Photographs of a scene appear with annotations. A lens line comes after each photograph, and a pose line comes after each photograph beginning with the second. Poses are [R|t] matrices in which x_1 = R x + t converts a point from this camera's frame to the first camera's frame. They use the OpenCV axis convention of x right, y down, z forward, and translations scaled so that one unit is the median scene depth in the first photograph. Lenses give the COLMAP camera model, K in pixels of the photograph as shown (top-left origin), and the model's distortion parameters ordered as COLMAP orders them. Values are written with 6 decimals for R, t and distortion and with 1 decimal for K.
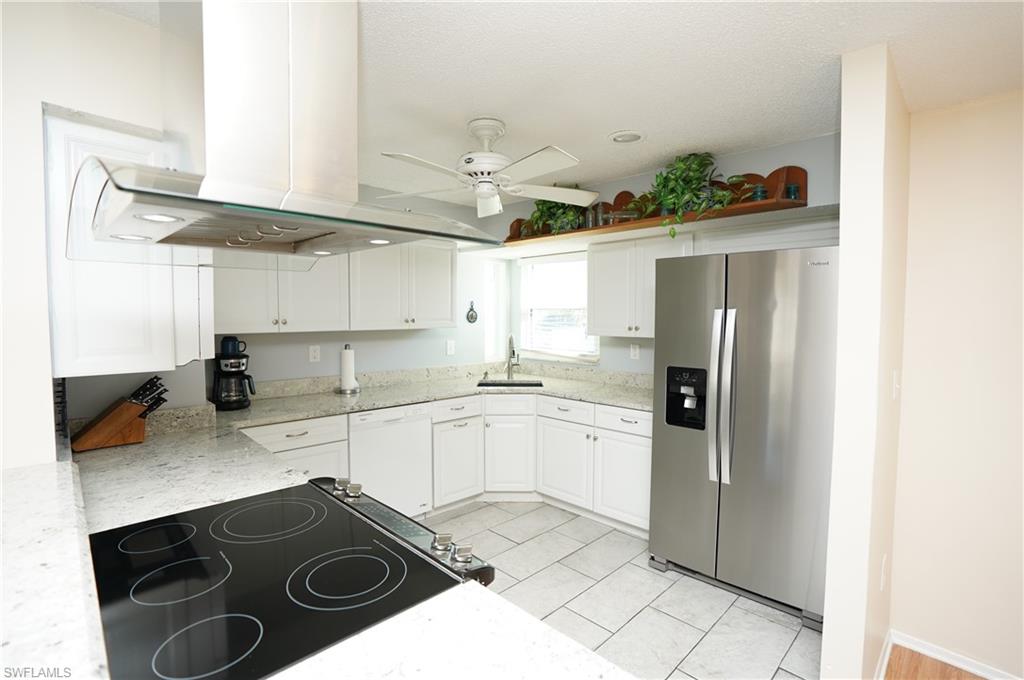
lens RADIAL K [[475.8, 0, 515.1], [0, 475.8, 336.9], [0, 0, 1]] dist [-0.078383, 0.035976]
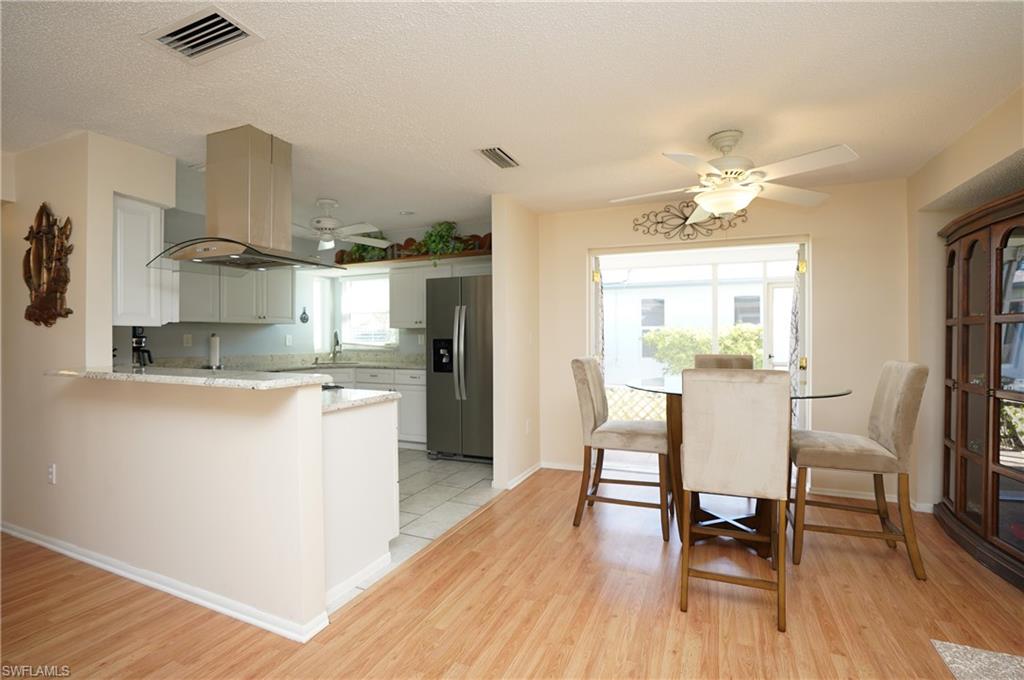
lens RADIAL K [[475.8, 0, 515.1], [0, 475.8, 336.9], [0, 0, 1]] dist [-0.078383, 0.035976]
pose [[0.927425, -0.006242, 0.373958, -0.048123], [0.024717, 0.998698, -0.044630, 0.117915], [-0.373192, 0.050634, 0.926371, -0.640142]]
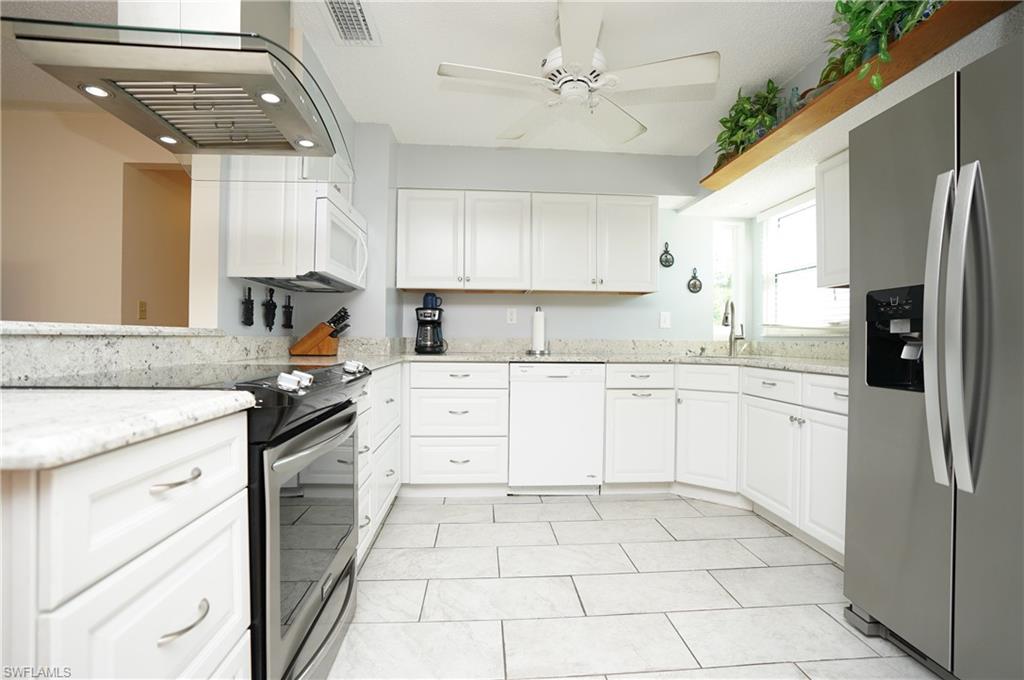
lens RADIAL K [[475.8, 0, 515.1], [0, 475.8, 336.9], [0, 0, 1]] dist [-0.078383, 0.035976]
pose [[0.758624, 0.000392, -0.651528, 0.305643], [-0.036111, 0.998488, -0.041447, 0.136692], [0.650527, 0.054970, 0.757491, 0.200817]]
